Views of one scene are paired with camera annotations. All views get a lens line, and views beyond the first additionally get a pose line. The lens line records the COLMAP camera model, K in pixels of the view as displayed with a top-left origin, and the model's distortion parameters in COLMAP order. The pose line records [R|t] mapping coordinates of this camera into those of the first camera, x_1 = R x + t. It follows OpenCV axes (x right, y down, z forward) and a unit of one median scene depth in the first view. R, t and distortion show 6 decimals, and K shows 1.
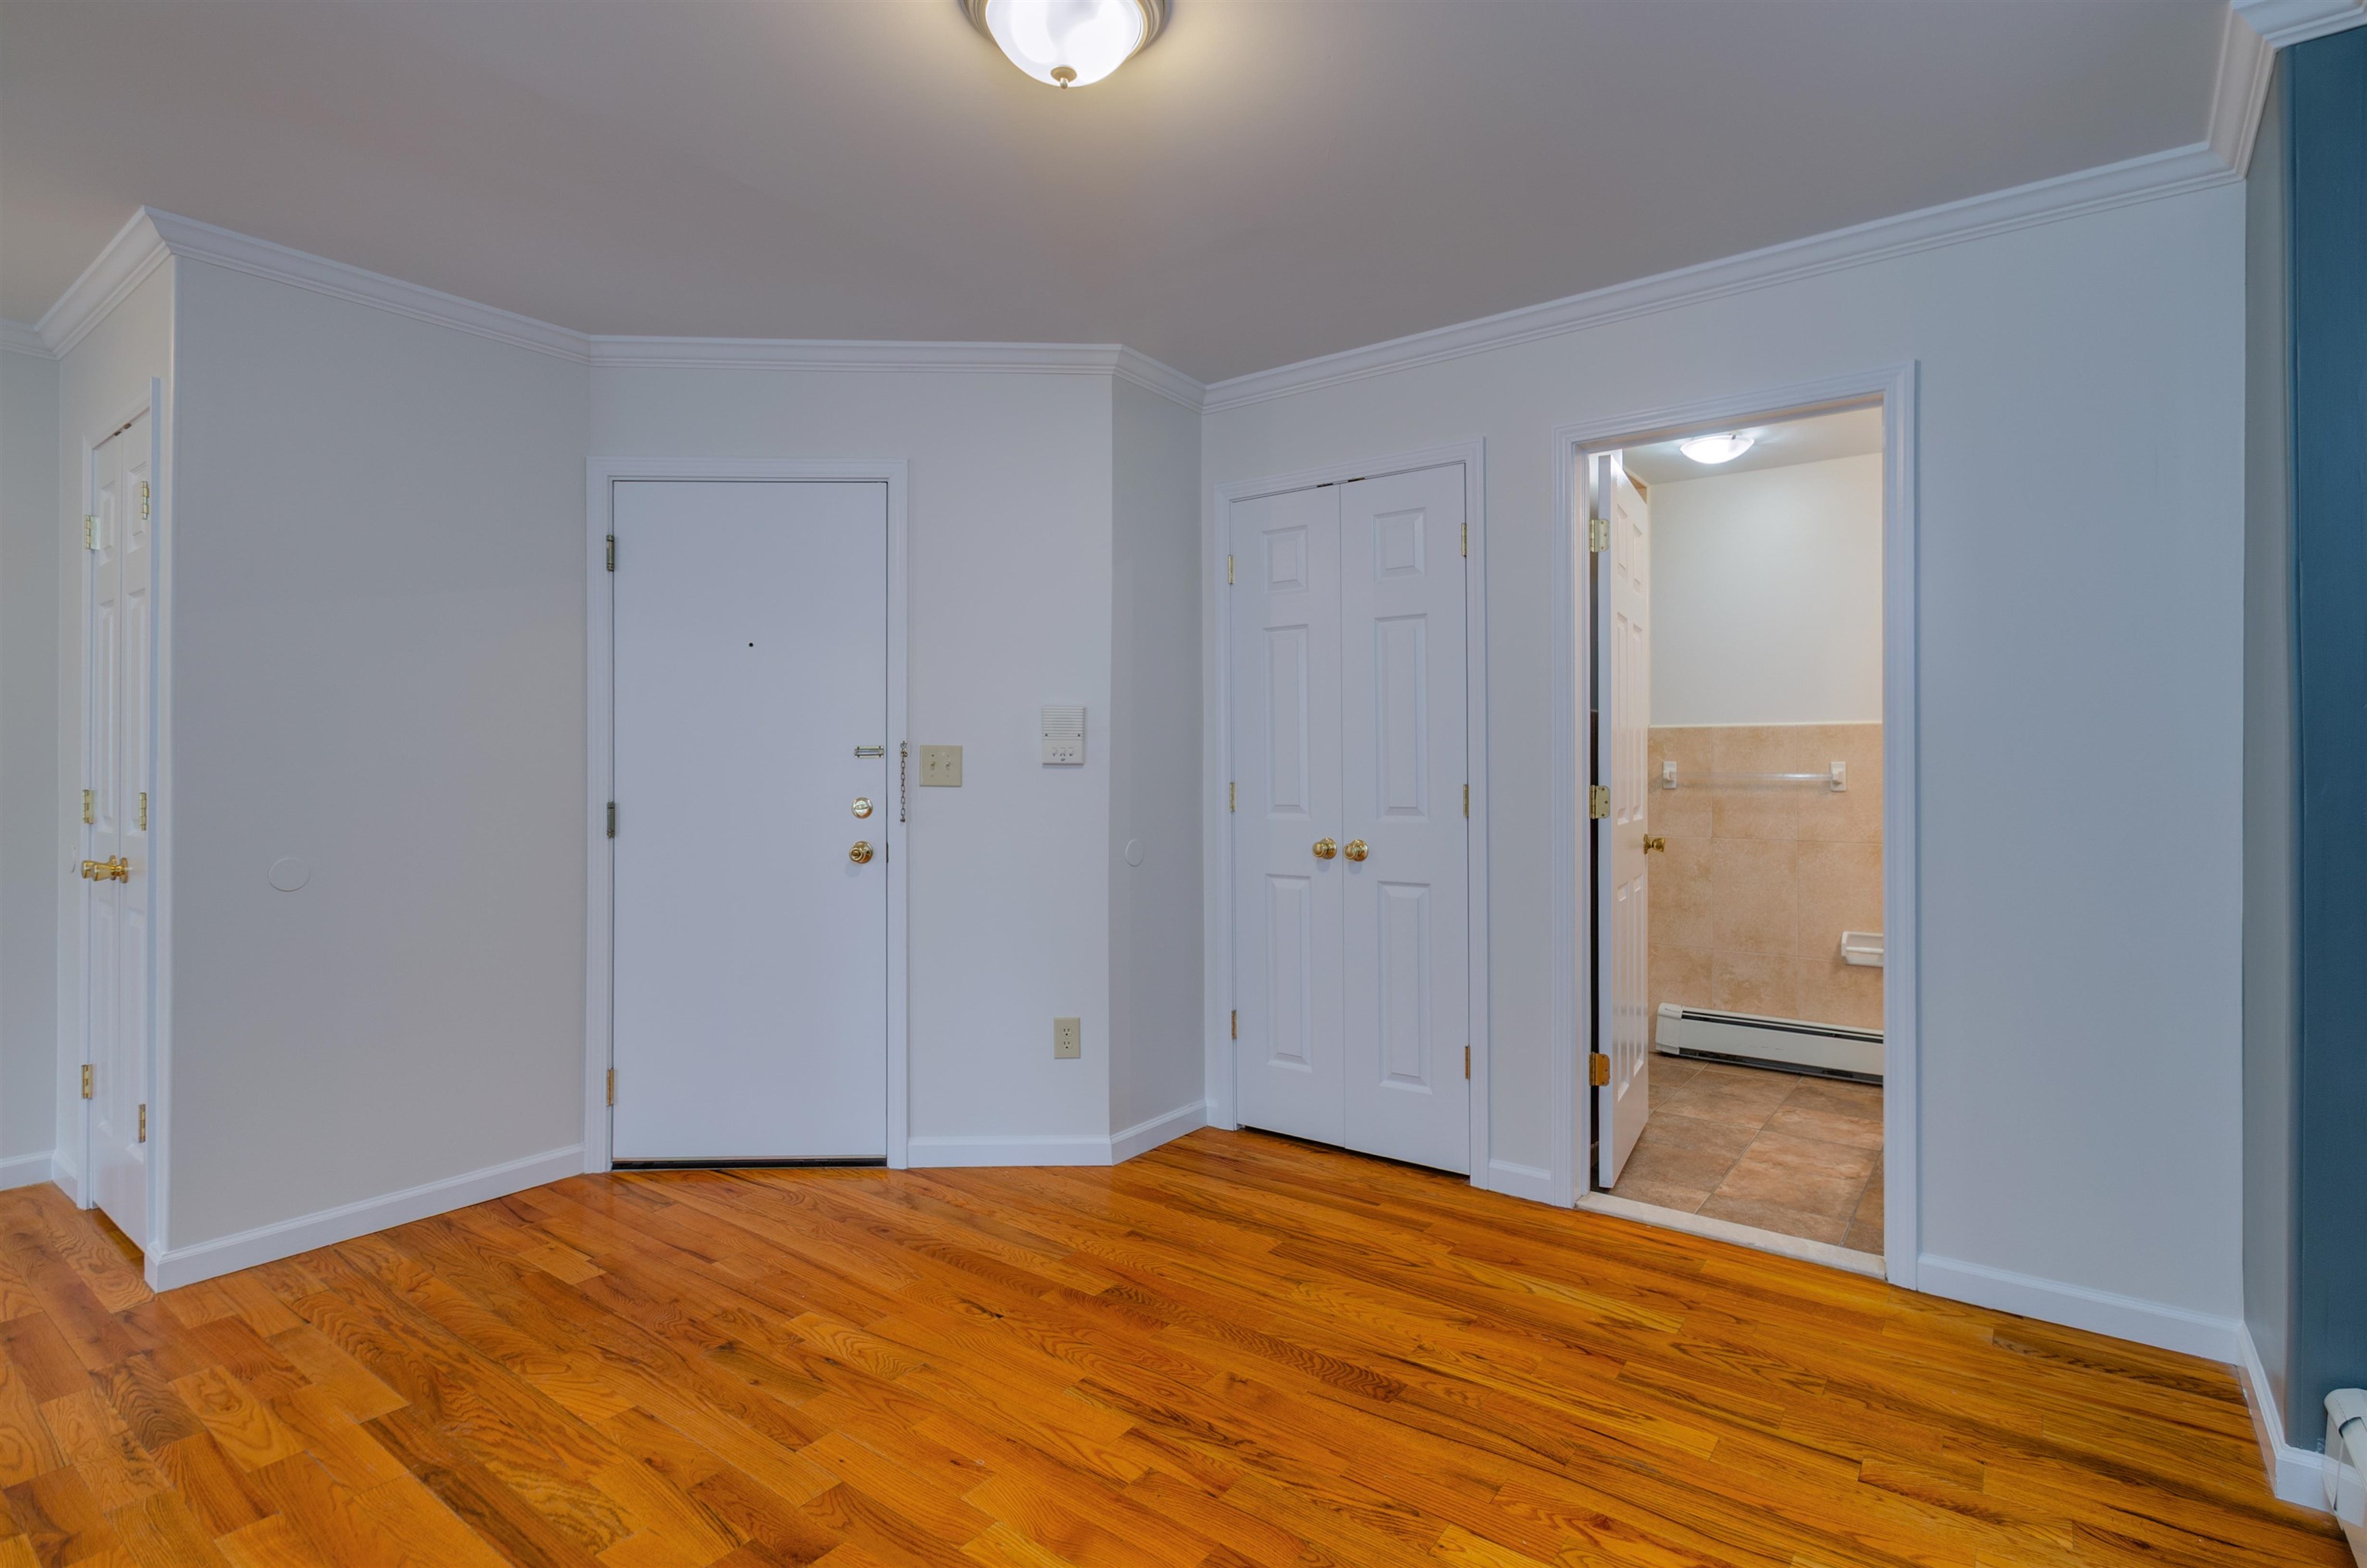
lens RADIAL K [[1136.4, 0, 1208.7], [0, 1136.4, 759.5], [0, 0, 1]] dist [0.000421, 0.000247]
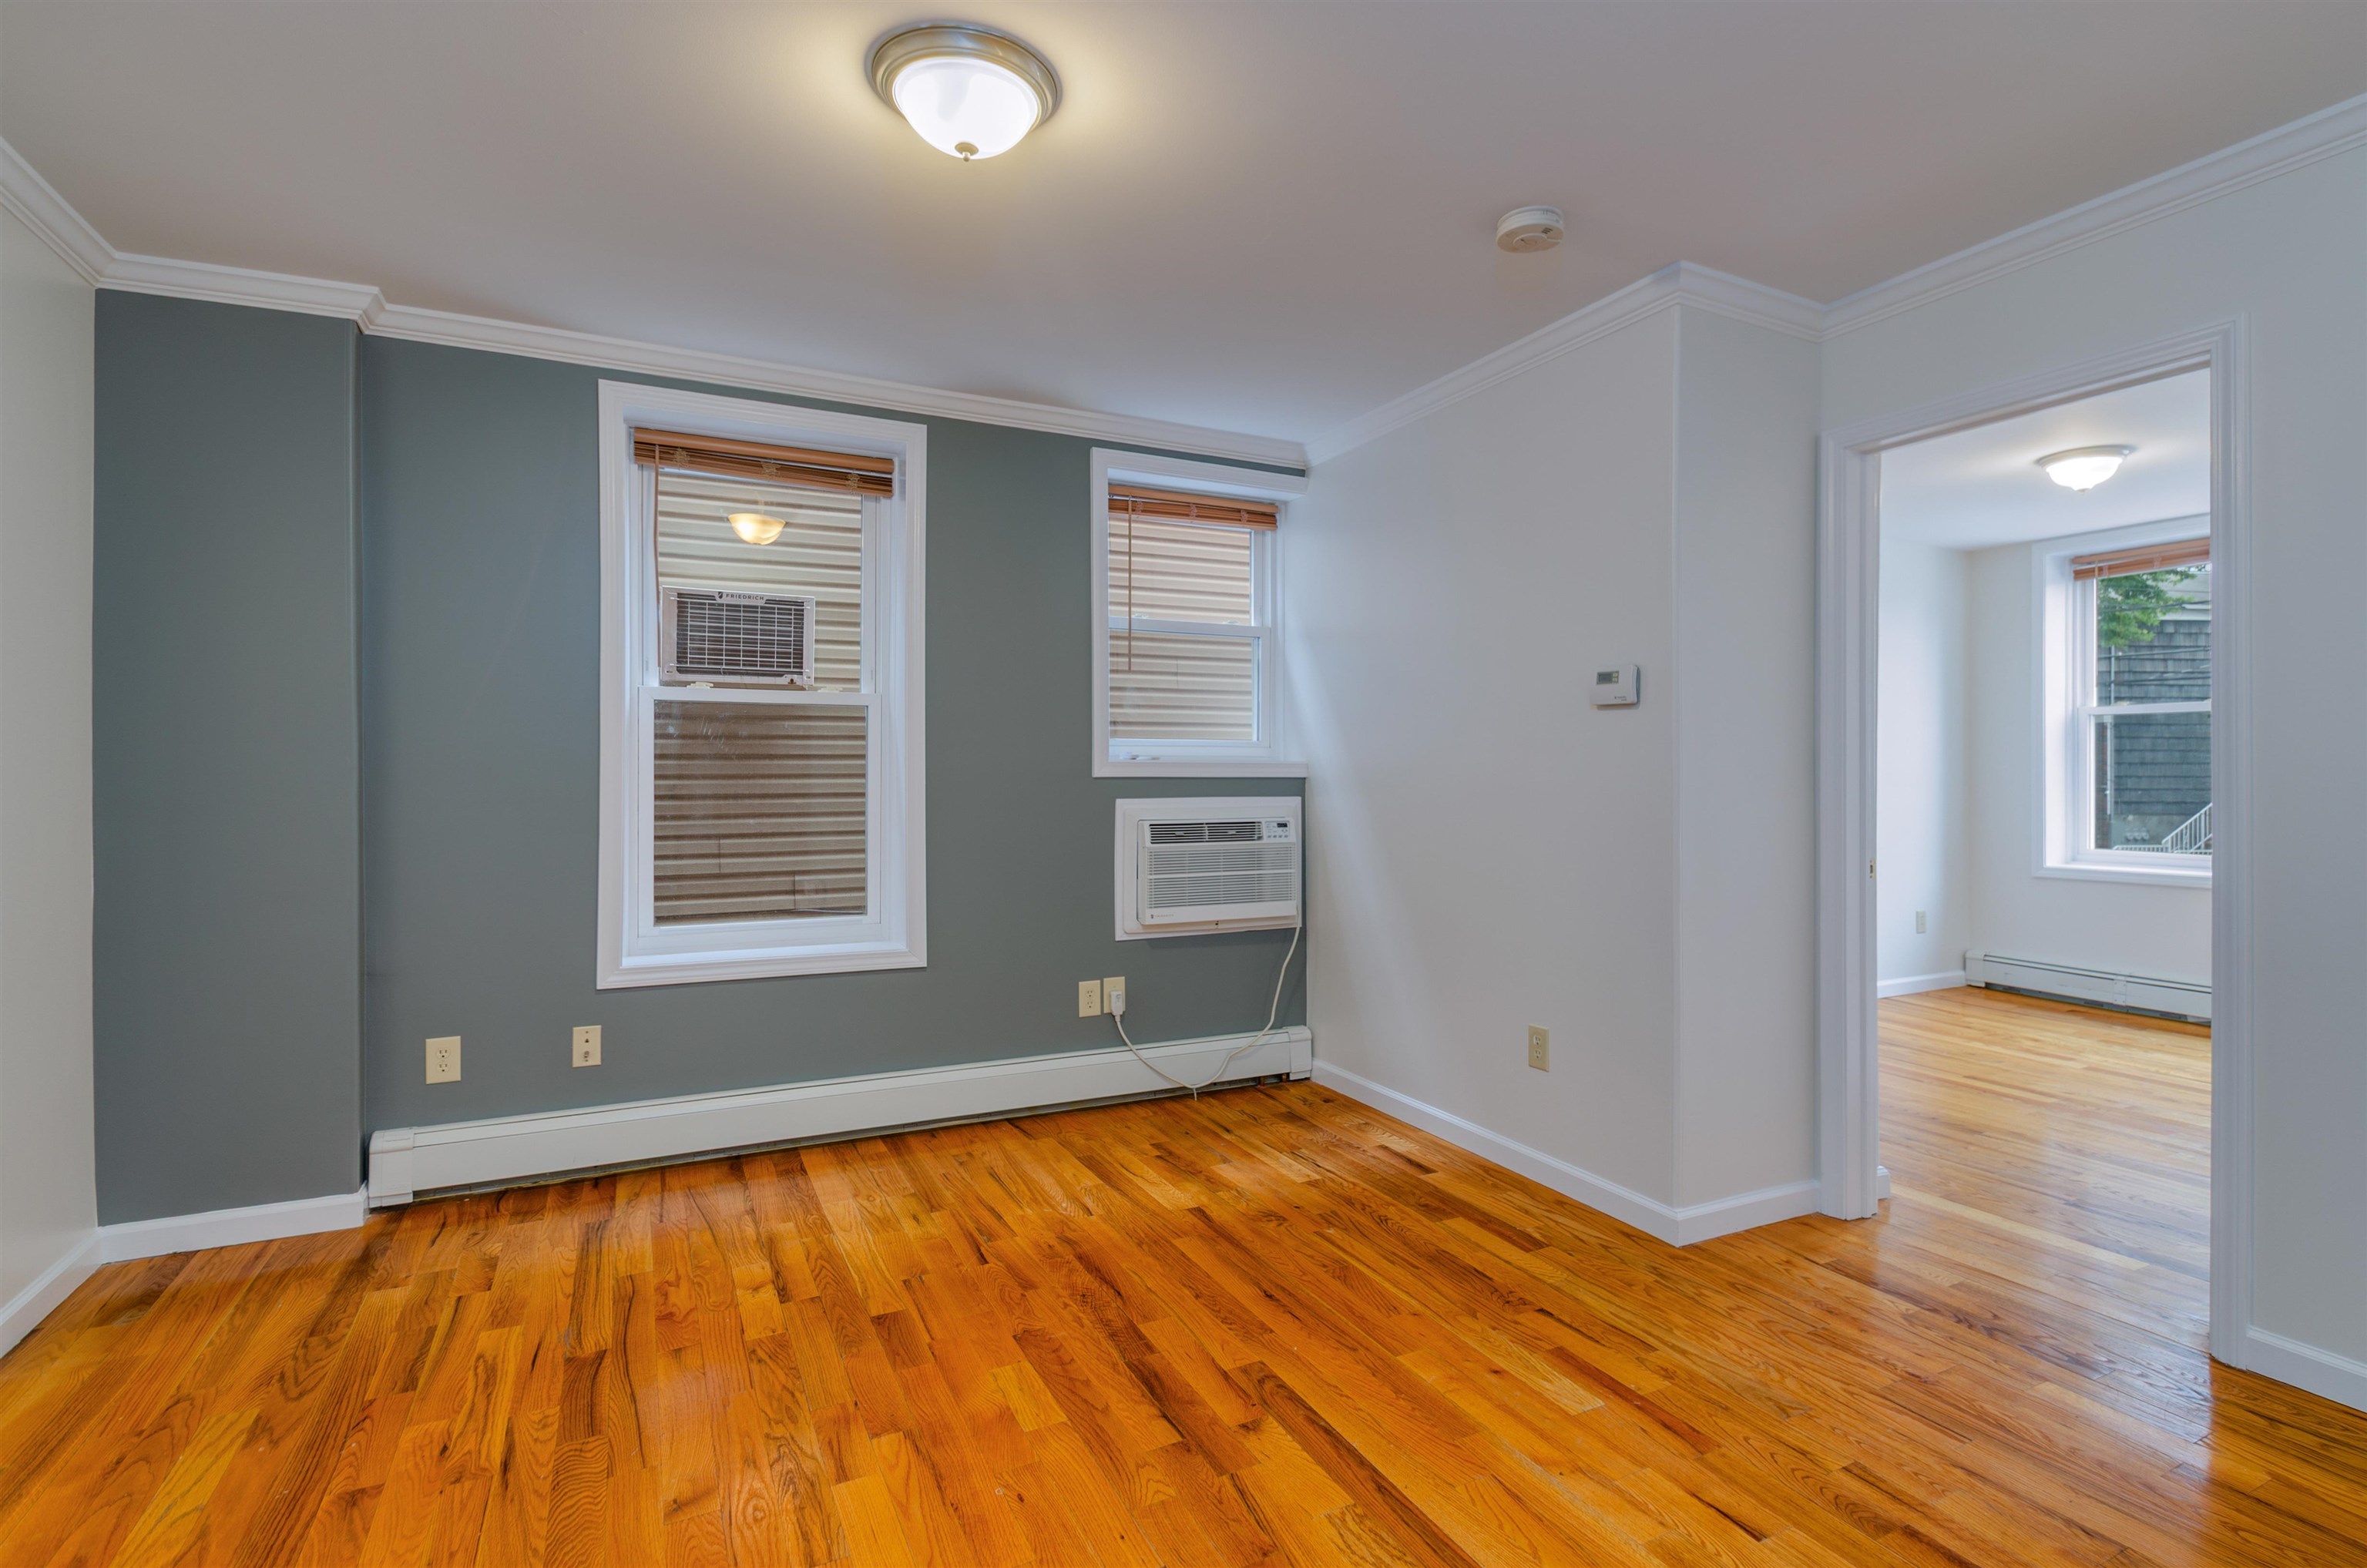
lens RADIAL K [[1110.3, 0, 1214.1], [0, 1110.3, 772.6], [0, 0, 1]] dist [-0.002872, -0.000607]
pose [[-0.894159, 0.000109, 0.447749, -0.616429], [0.001116, 0.999997, 0.001984, 0.007714], [-0.447747, 0.002273, -0.894157, 1.380638]]
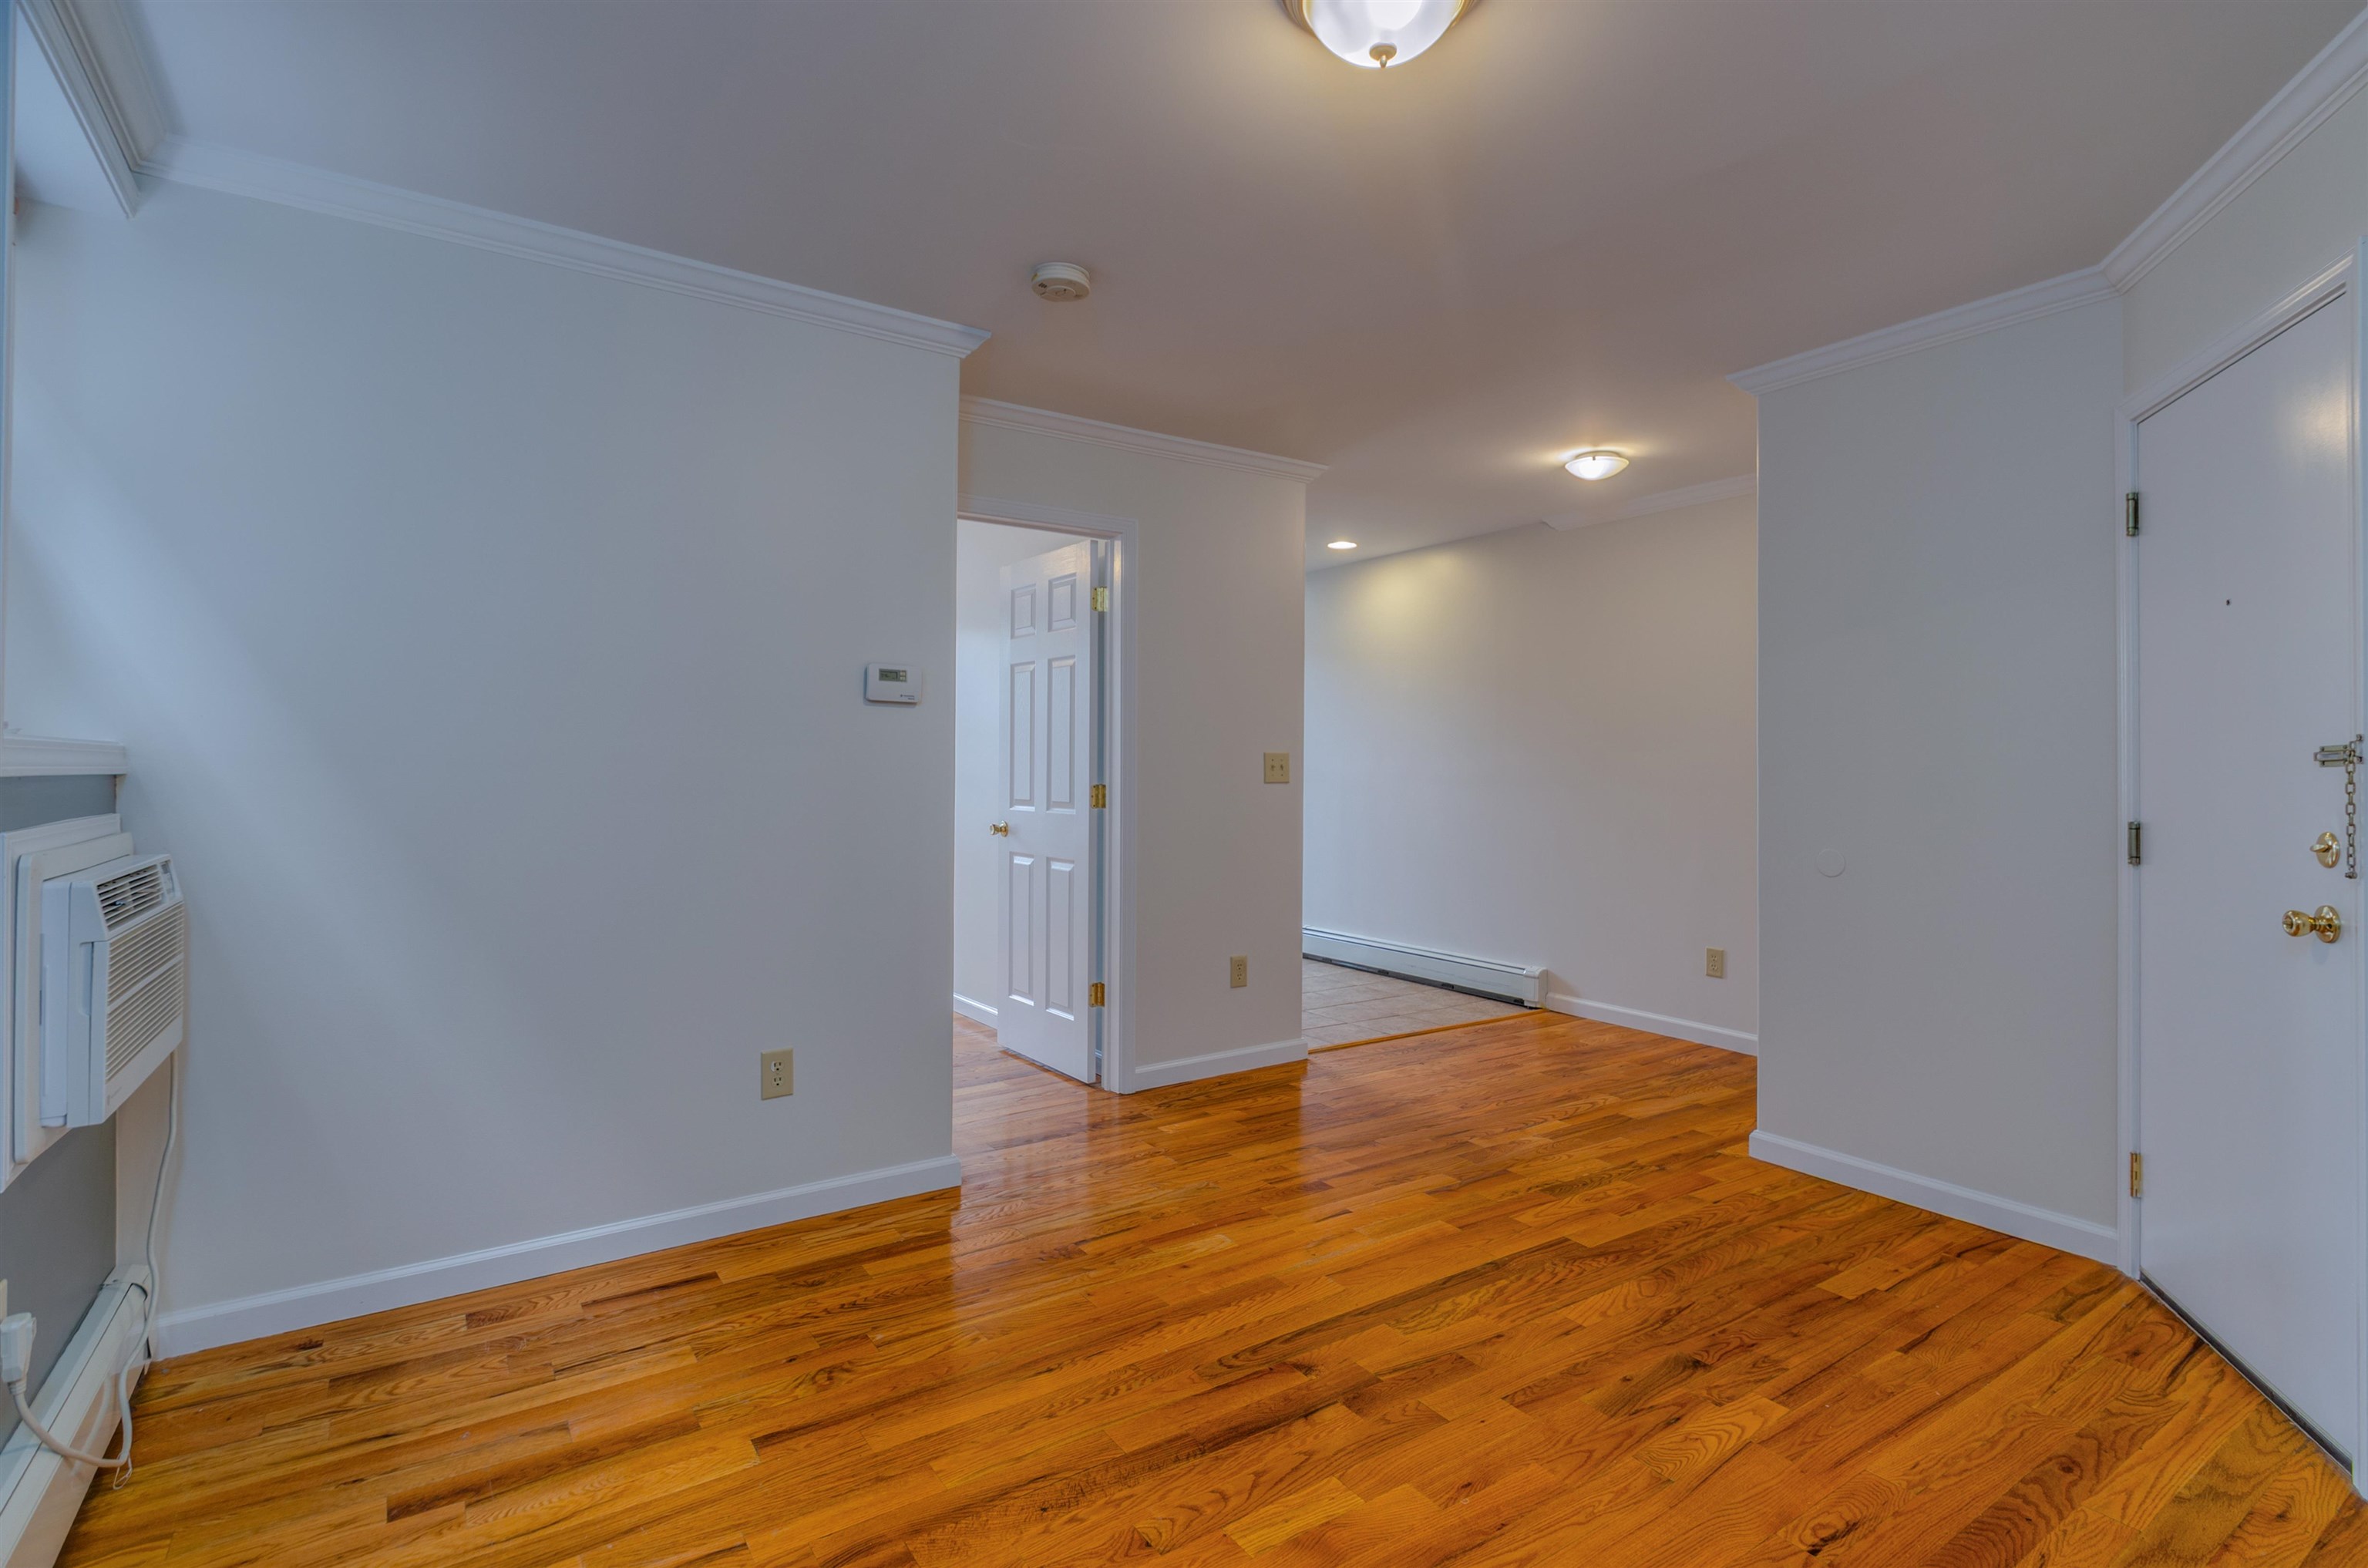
lens RADIAL K [[1136.9, 0, 1209.2], [0, 1136.9, 759.5], [0, 0, 1]] dist [0.000421, 0.000247]
pose [[-0.328444, -0.007814, -0.944491, 0.603676], [-0.006707, 0.999960, -0.005941, 0.006293], [0.944500, 0.004383, -0.328483, 0.870596]]
